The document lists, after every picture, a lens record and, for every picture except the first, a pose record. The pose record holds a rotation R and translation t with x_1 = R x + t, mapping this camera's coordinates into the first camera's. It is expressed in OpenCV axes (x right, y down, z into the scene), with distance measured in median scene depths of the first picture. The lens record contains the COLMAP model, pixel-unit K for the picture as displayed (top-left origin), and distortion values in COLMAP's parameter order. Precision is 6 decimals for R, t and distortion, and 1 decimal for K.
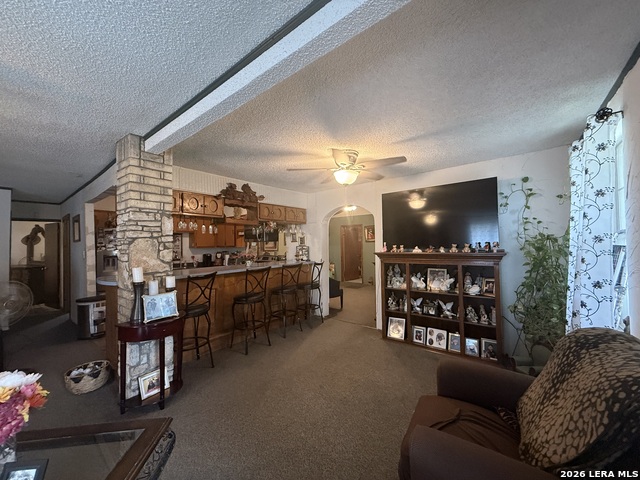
lens RADIAL K [[255.6, 0, 318.7], [0, 255.6, 240.3], [0, 0, 1]] dist [-0.001202, 0.000175]
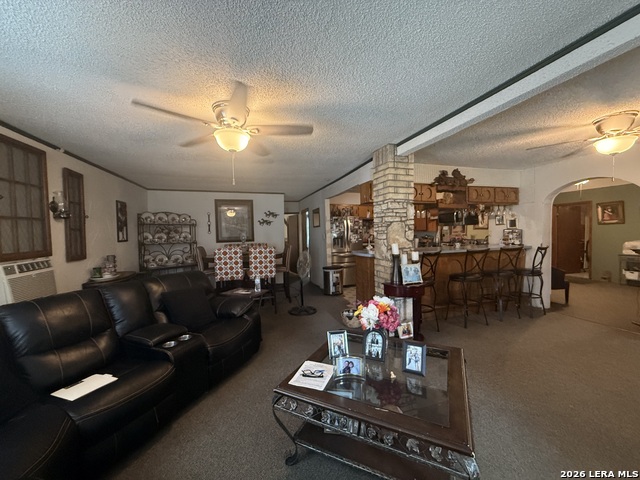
lens RADIAL K [[255.6, 0, 320.9], [0, 255.6, 239.8], [0, 0, 1]] dist [-0.001202, 0.000175]
pose [[0.824795, 0.015981, -0.565206, -0.155903], [0.014024, 0.998715, 0.048702, 0.008864], [0.565258, -0.048096, 0.823511, -0.192961]]
